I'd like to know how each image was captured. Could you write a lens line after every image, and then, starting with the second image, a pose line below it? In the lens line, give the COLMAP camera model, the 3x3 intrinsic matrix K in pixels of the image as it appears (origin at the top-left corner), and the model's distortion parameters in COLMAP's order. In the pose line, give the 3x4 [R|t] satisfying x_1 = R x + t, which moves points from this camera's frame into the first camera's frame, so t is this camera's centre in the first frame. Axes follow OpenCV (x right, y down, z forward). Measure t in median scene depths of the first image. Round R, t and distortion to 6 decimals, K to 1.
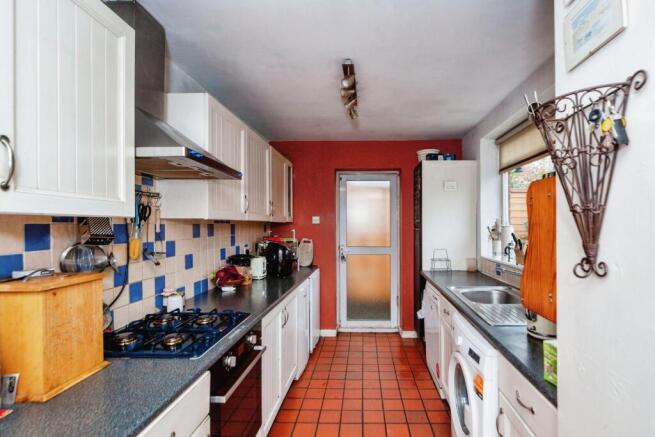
lens RADIAL K [[309.5, 0, 329.6], [0, 309.5, 217.4], [0, 0, 1]] dist [0.001504, 0.000951]
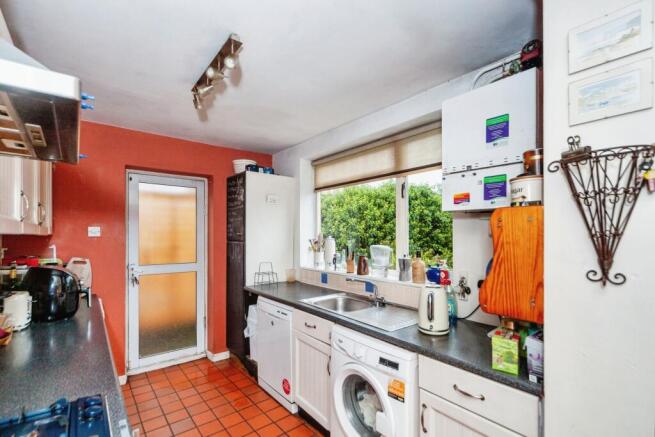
lens RADIAL K [[309.5, 0, 333.2], [0, 309.5, 229.4], [0, 0, 1]] dist [0.001504, 0.000951]
pose [[0.753778, 0.013759, 0.656986, -0.111901], [-0.015311, 0.999877, -0.003374, -0.003039], [-0.656951, -0.007516, 0.753896, 0.092919]]
